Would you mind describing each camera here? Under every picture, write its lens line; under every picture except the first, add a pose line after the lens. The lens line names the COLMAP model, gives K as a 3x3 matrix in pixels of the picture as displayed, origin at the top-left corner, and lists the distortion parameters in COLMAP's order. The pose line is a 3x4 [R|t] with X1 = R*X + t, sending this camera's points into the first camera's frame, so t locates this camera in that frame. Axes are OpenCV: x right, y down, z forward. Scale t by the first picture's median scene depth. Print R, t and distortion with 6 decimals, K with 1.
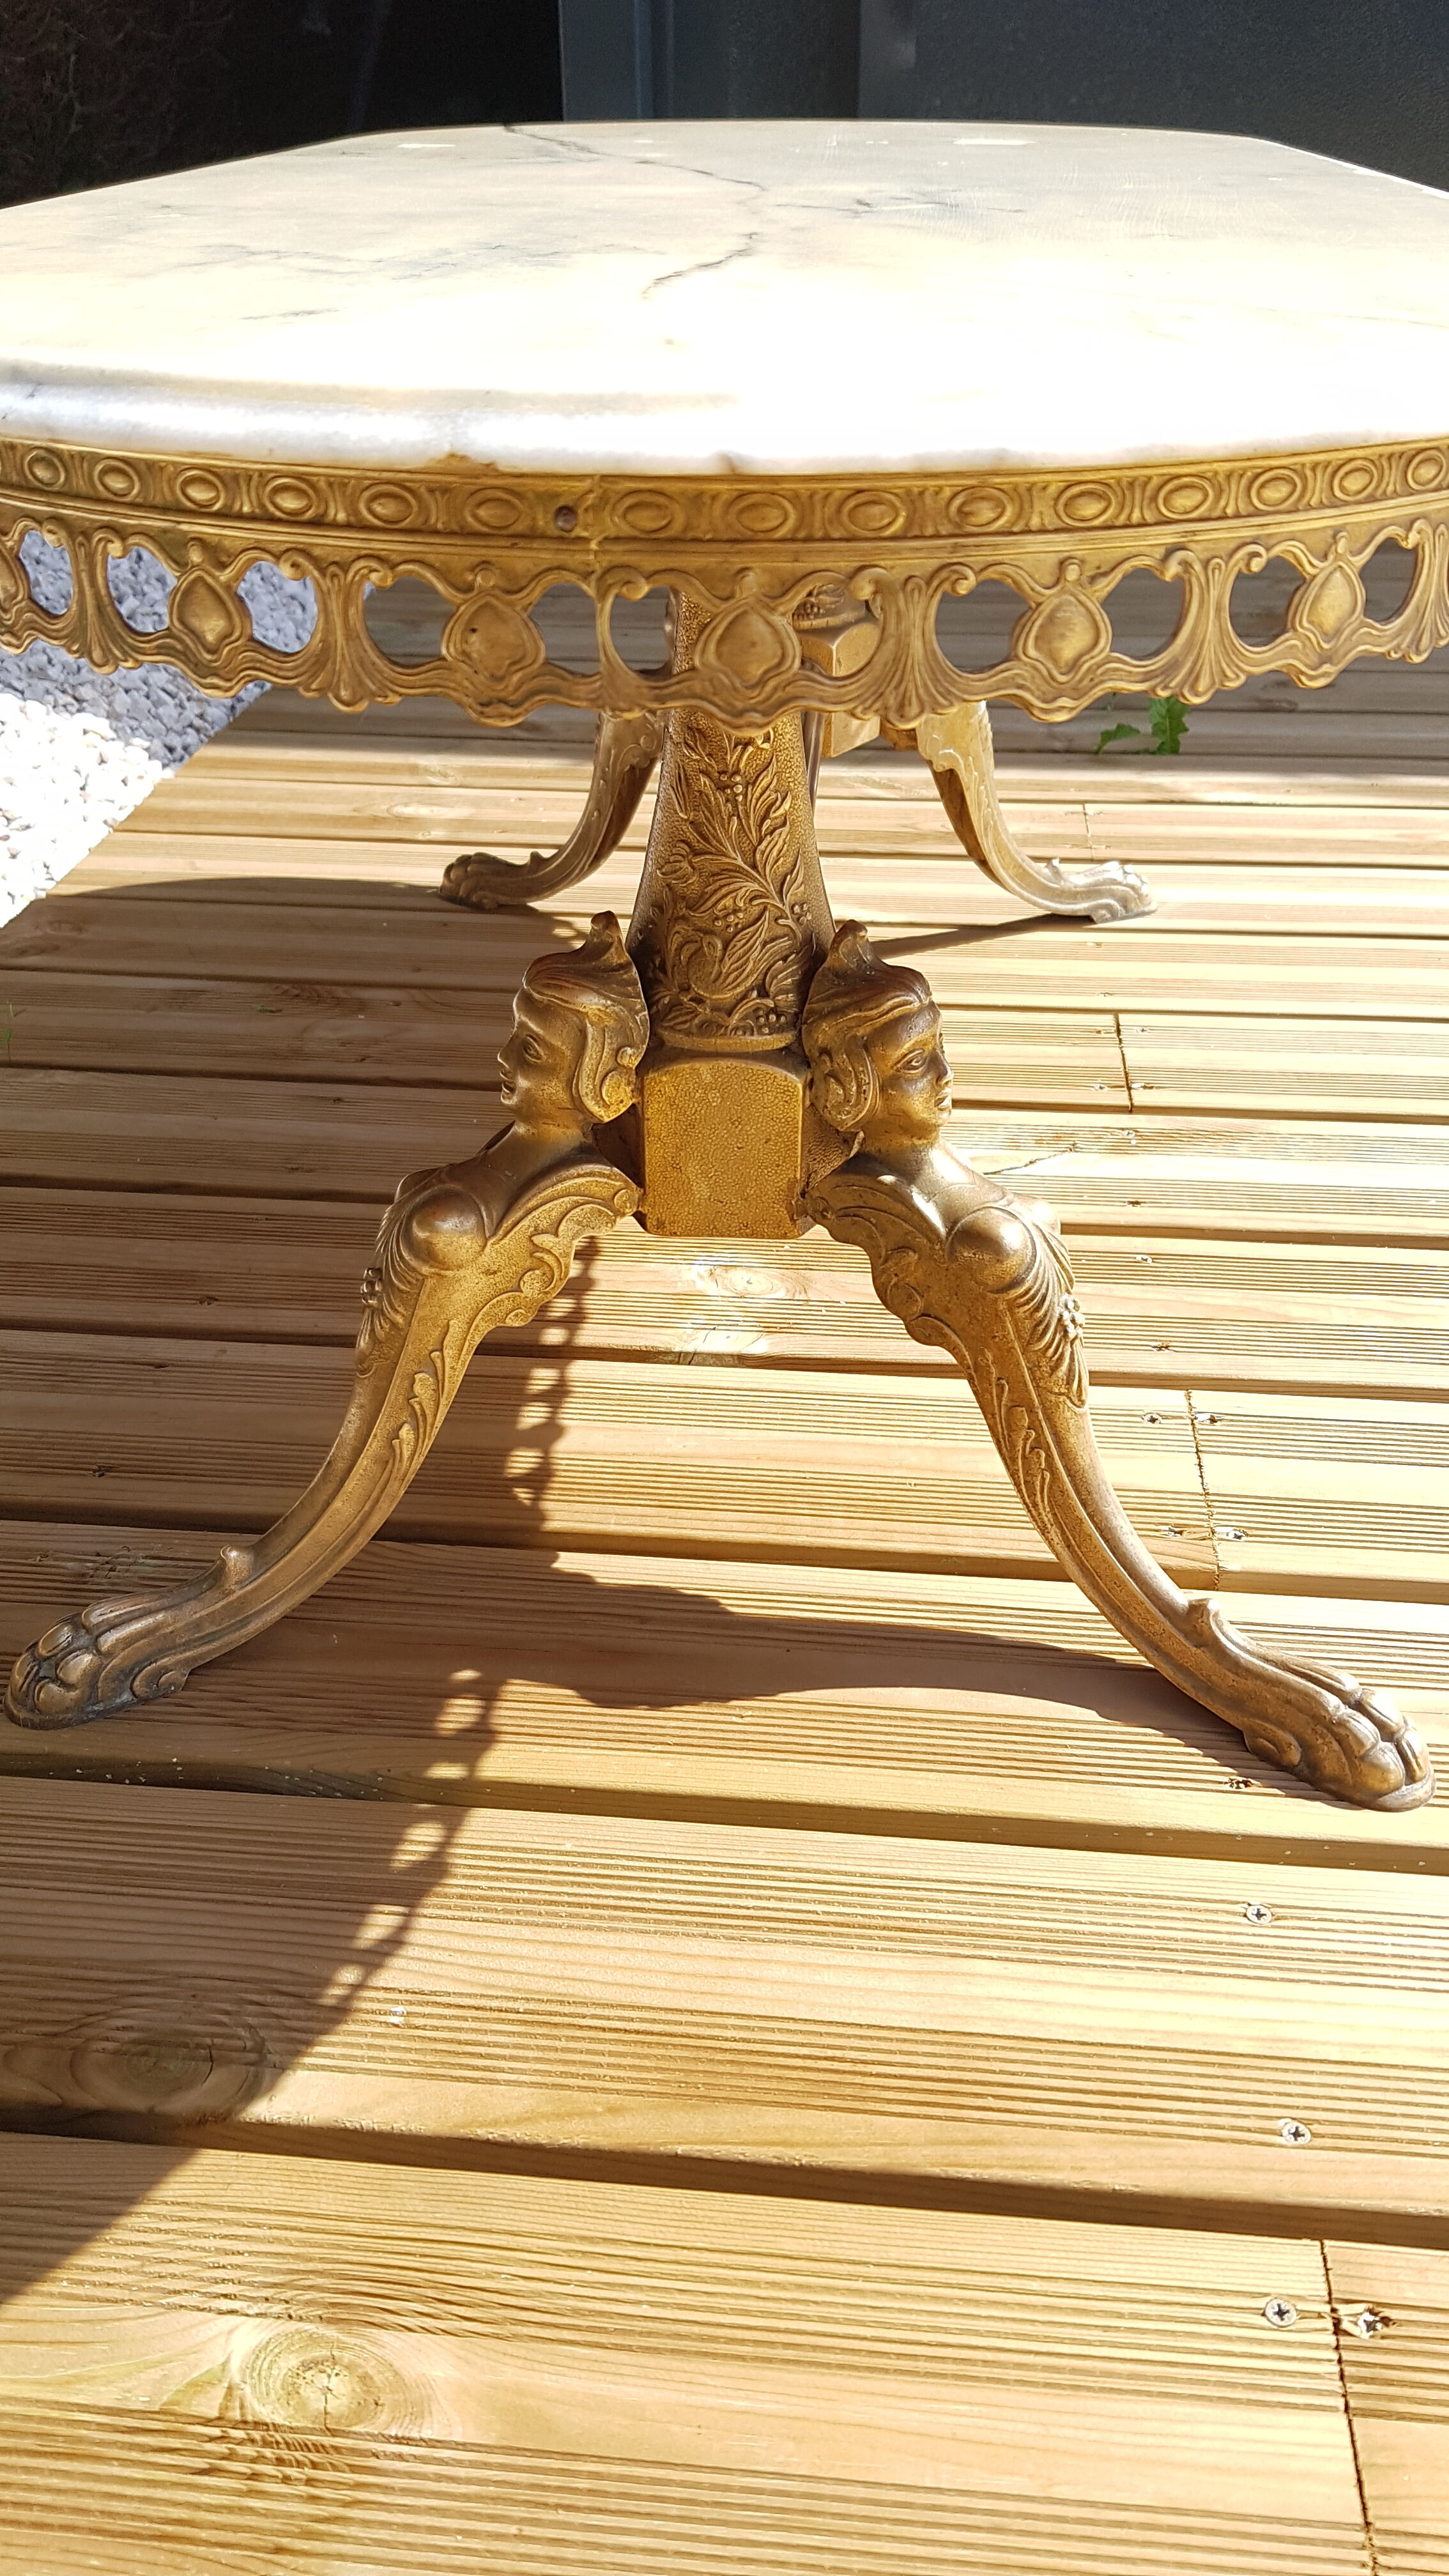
lens RADIAL K [[1996.0, 0, 737.8], [0, 1996.0, 1244.7], [0, 0, 1]] dist [0.052351, -0.115928]
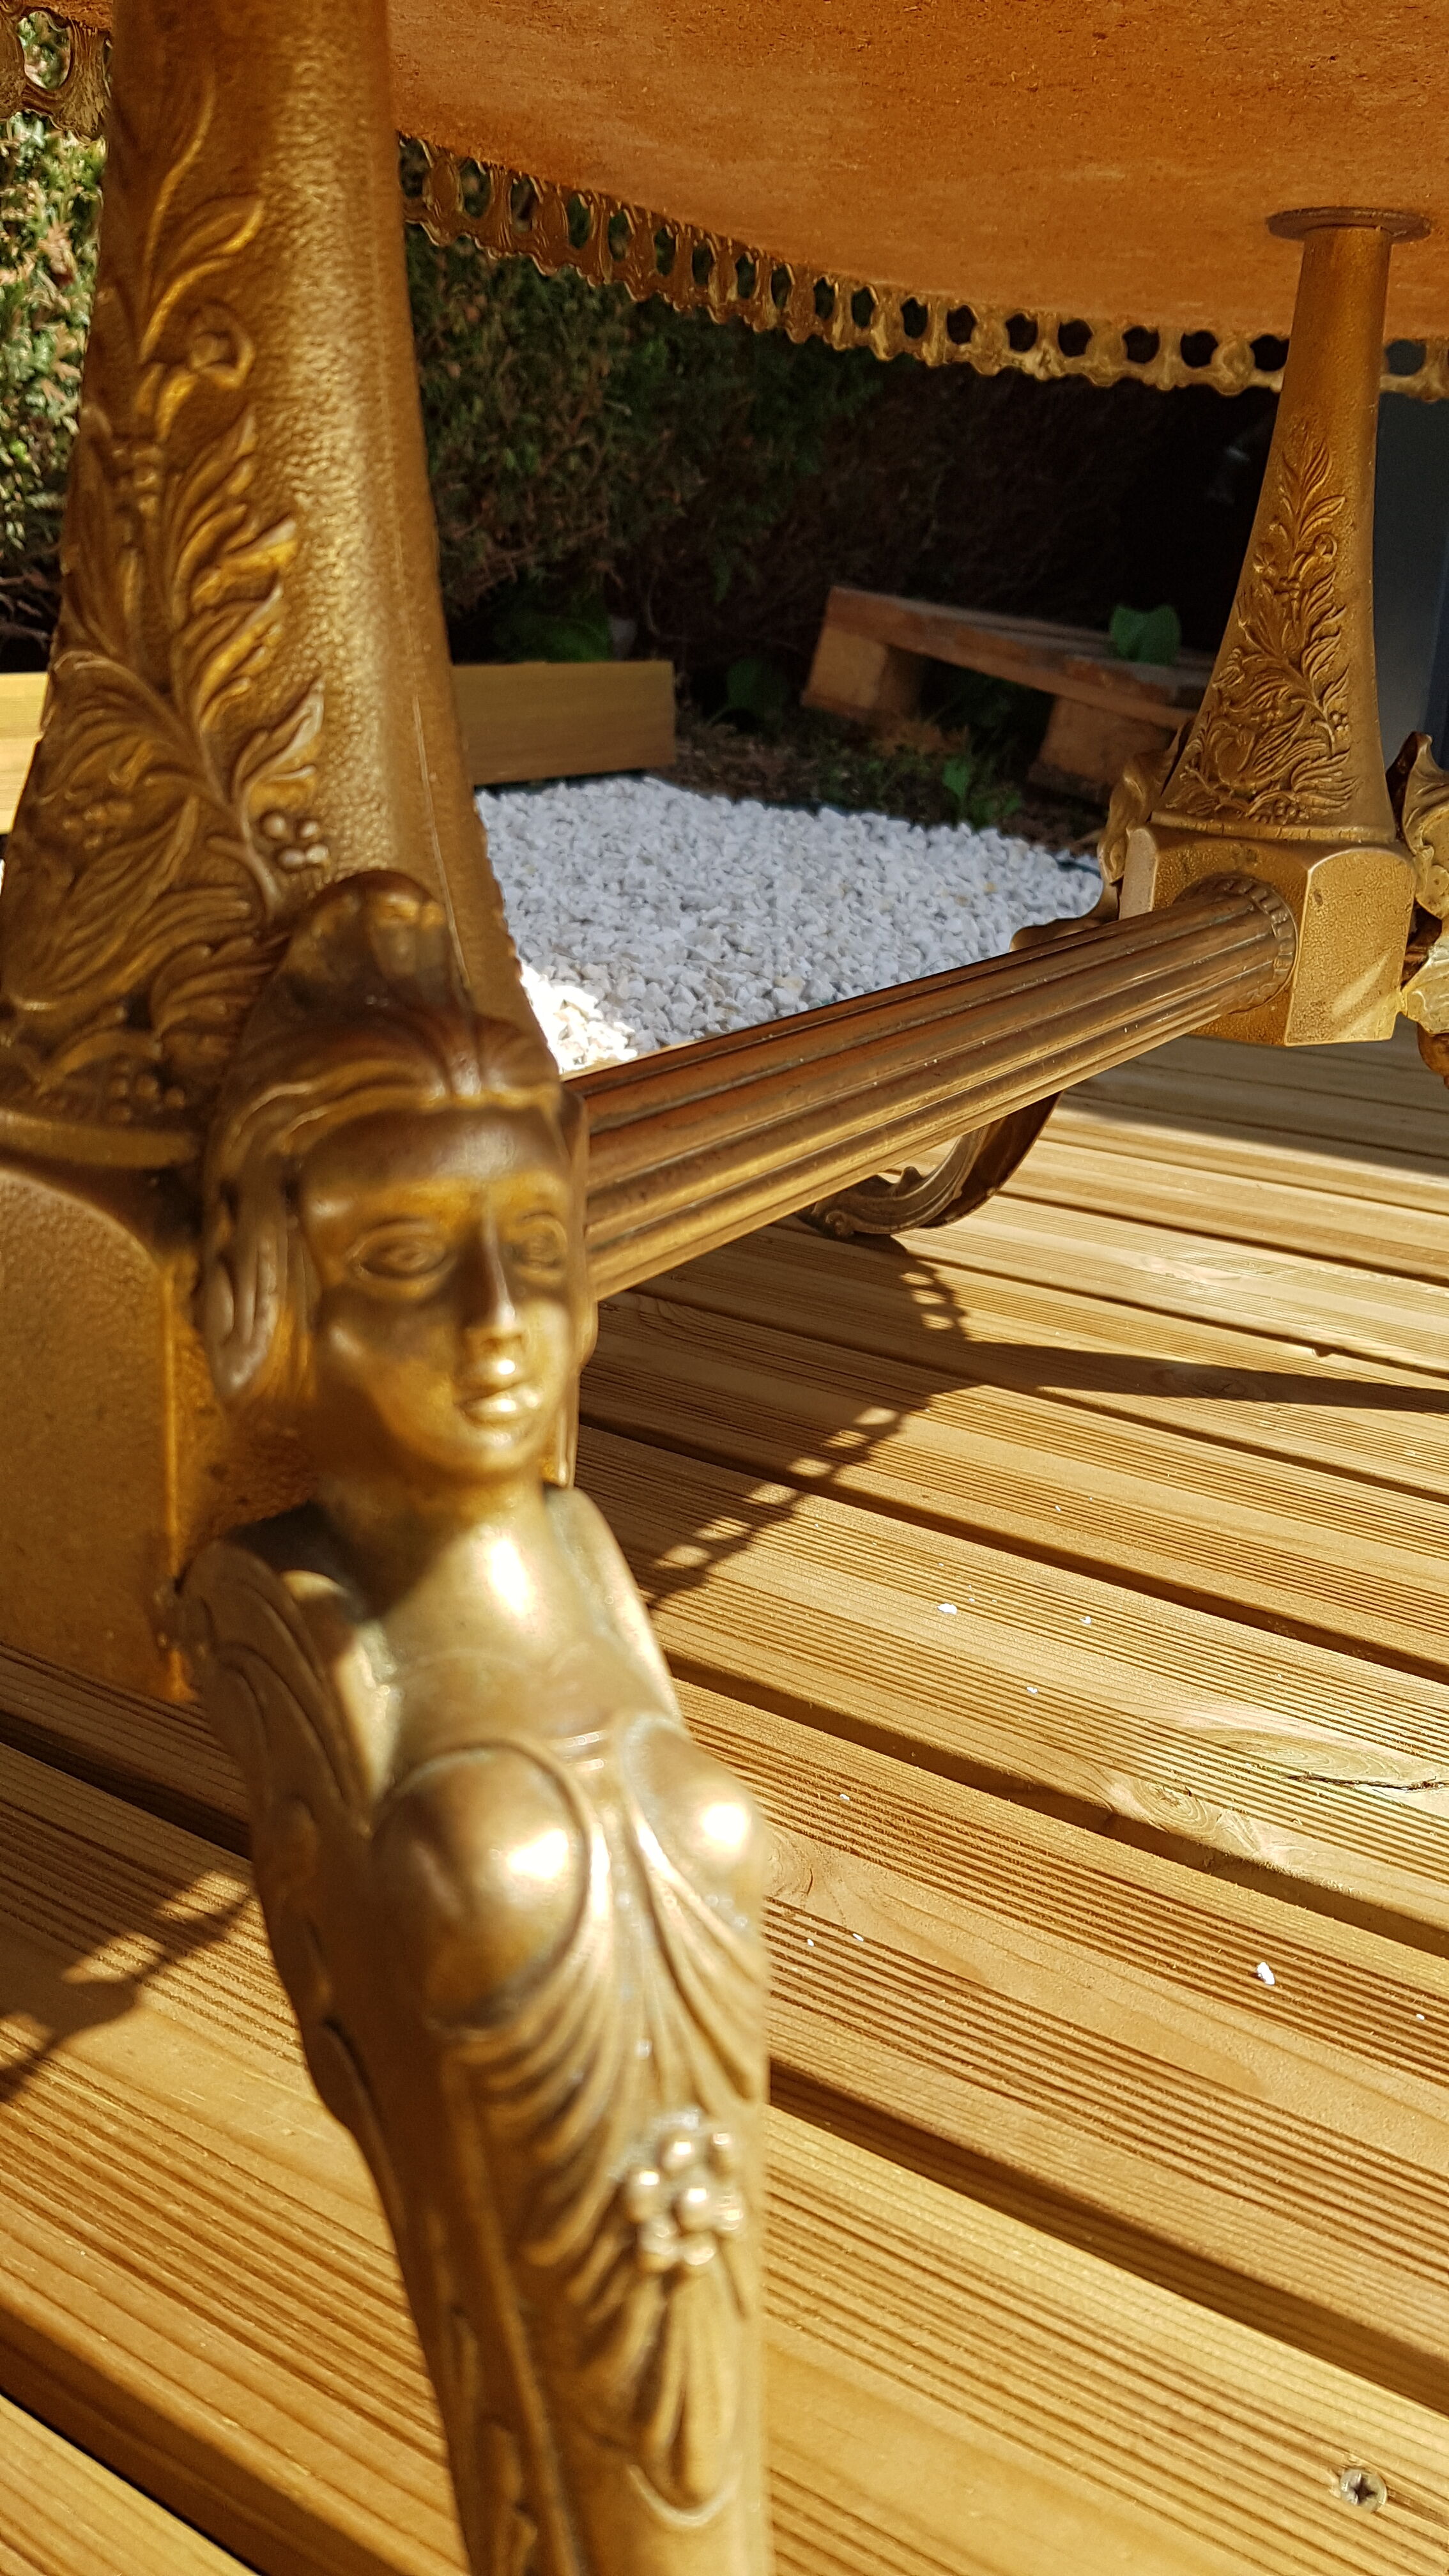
lens RADIAL K [[1996.0, 0, 737.8], [0, 1996.0, 1244.7], [0, 0, 1]] dist [0.052351, -0.115928]
pose [[0.896031, 0.177001, -0.407185, 0.265190], [-0.270465, 0.944900, -0.184428, -0.043951], [0.352105, 0.275382, 0.894532, 0.678644]]
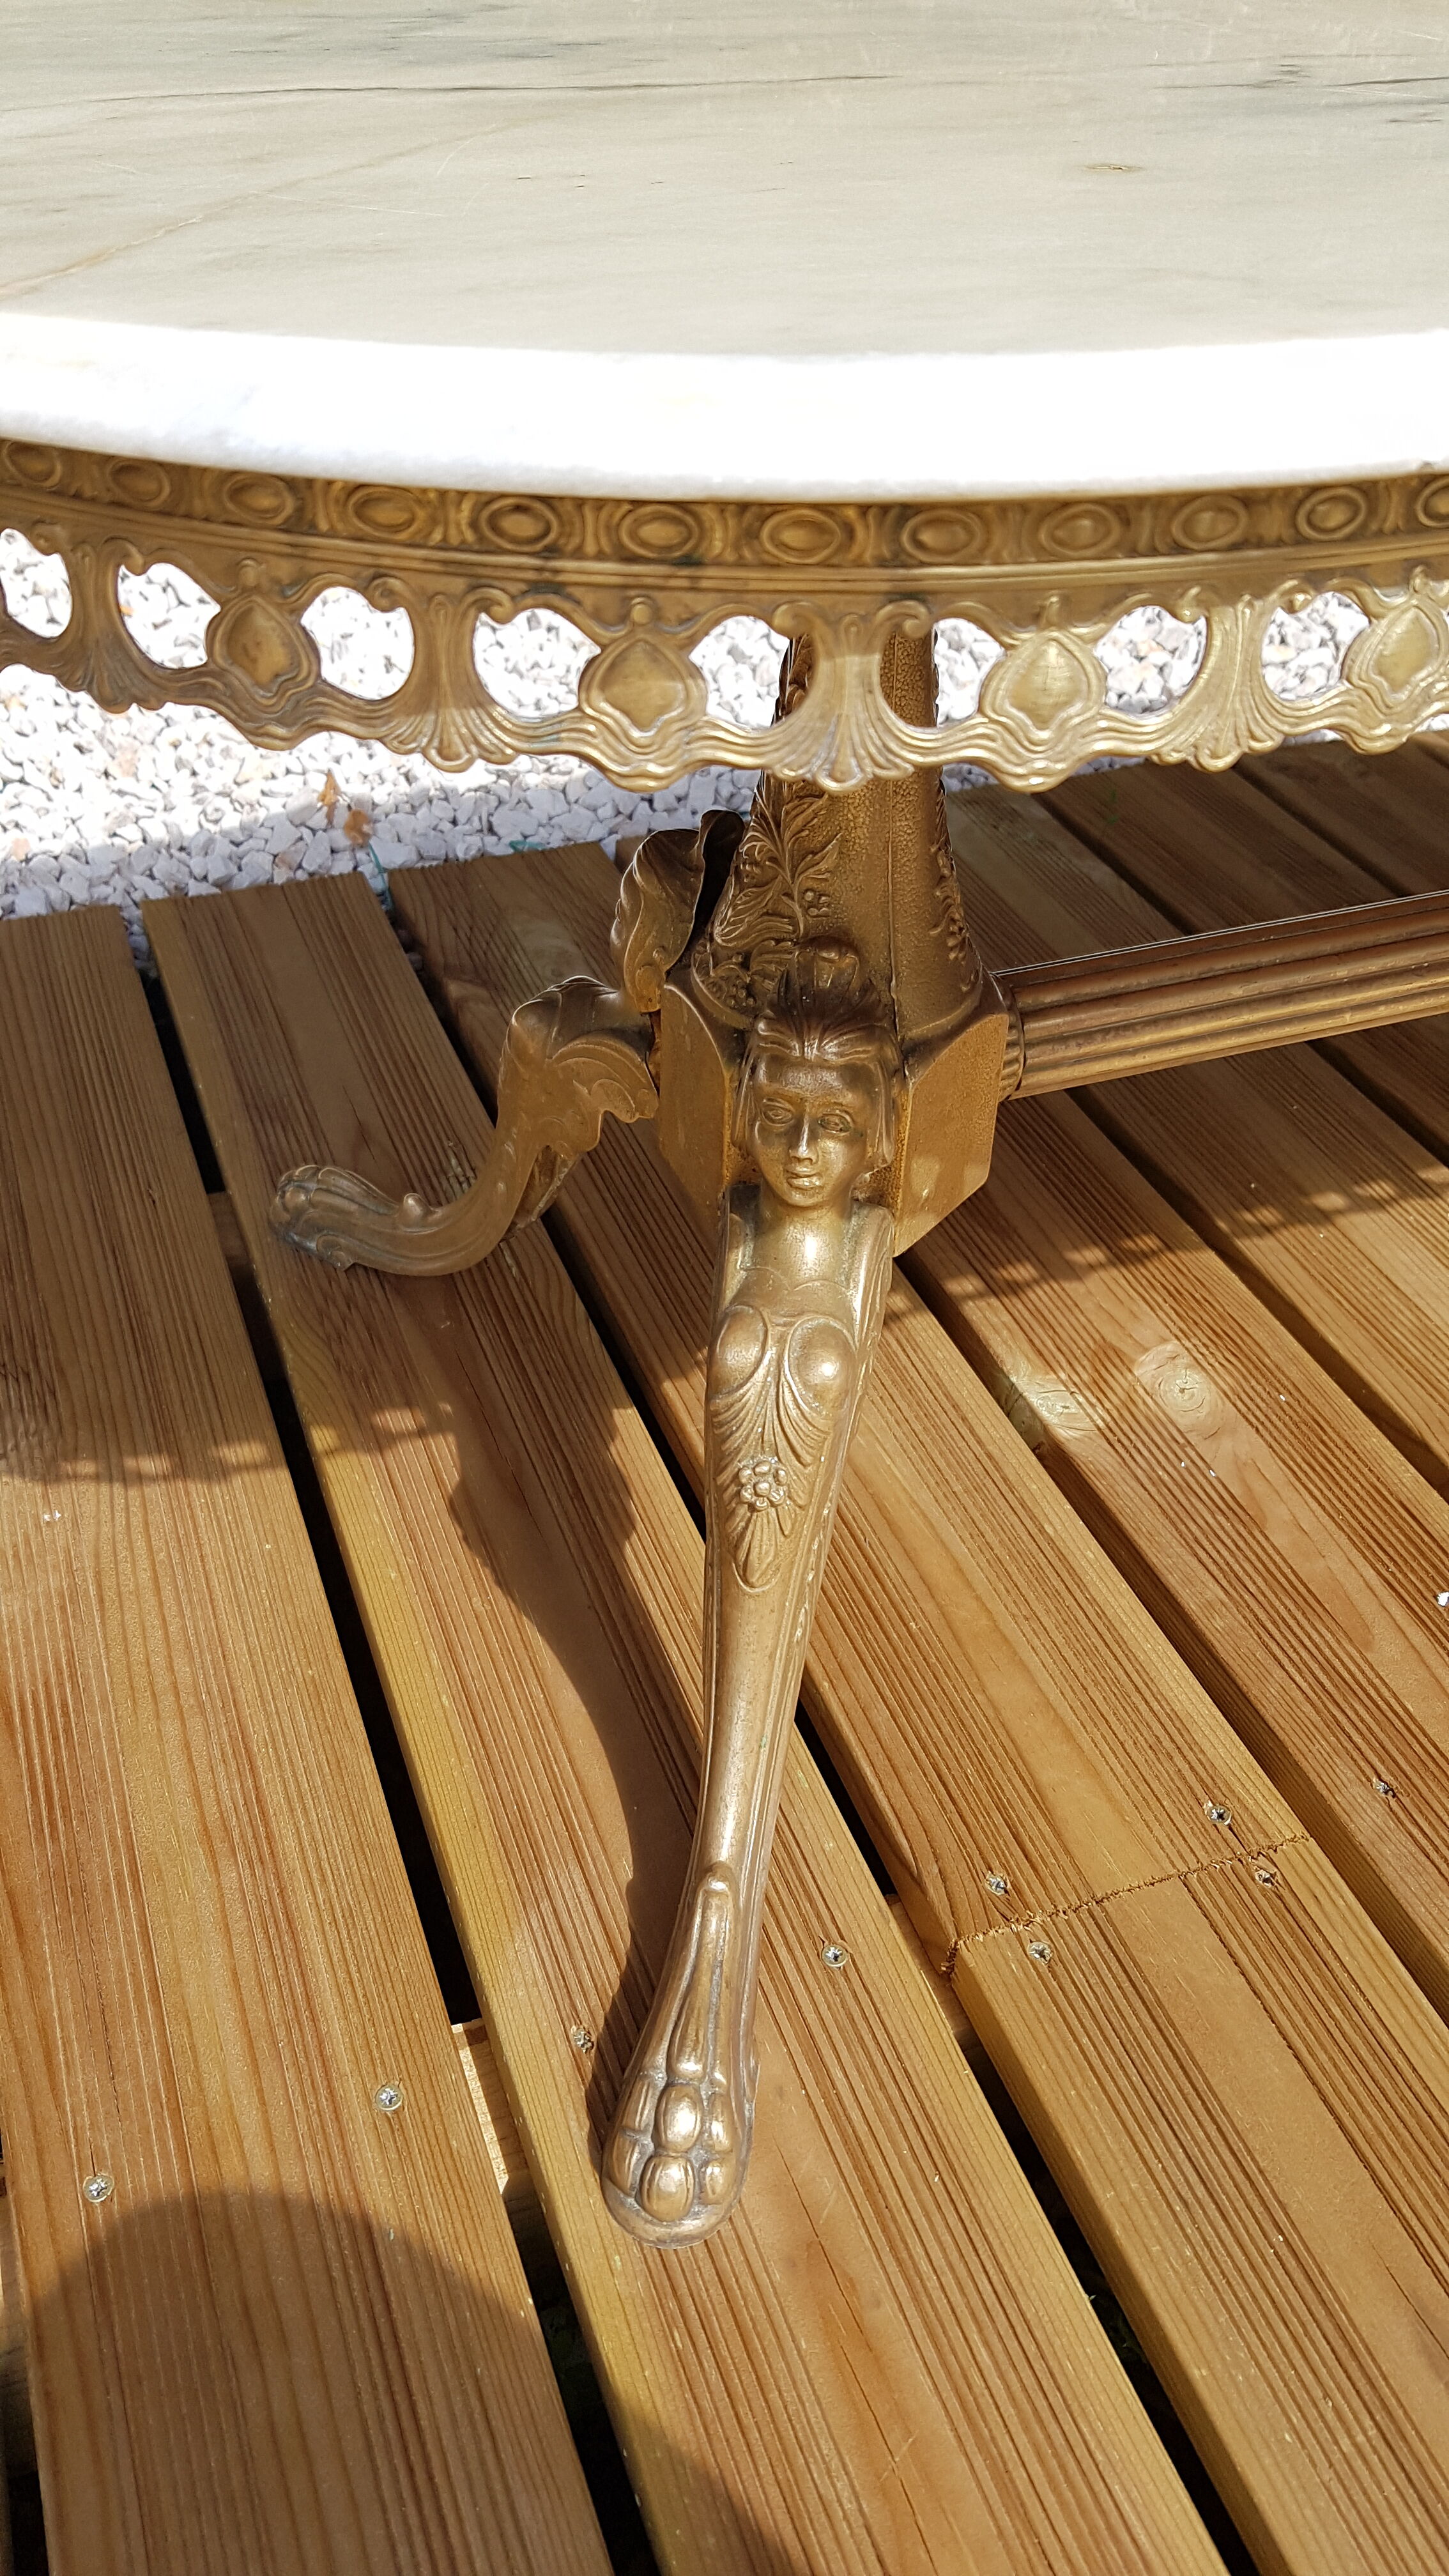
lens RADIAL K [[1996.0, 0, 737.8], [0, 1996.0, 1244.7], [0, 0, 1]] dist [0.052351, -0.115928]
pose [[0.418694, 0.551727, -0.721313, 0.683211], [-0.477607, 0.809347, 0.341832, -0.310581], [0.772390, 0.201382, 0.602378, 0.468810]]
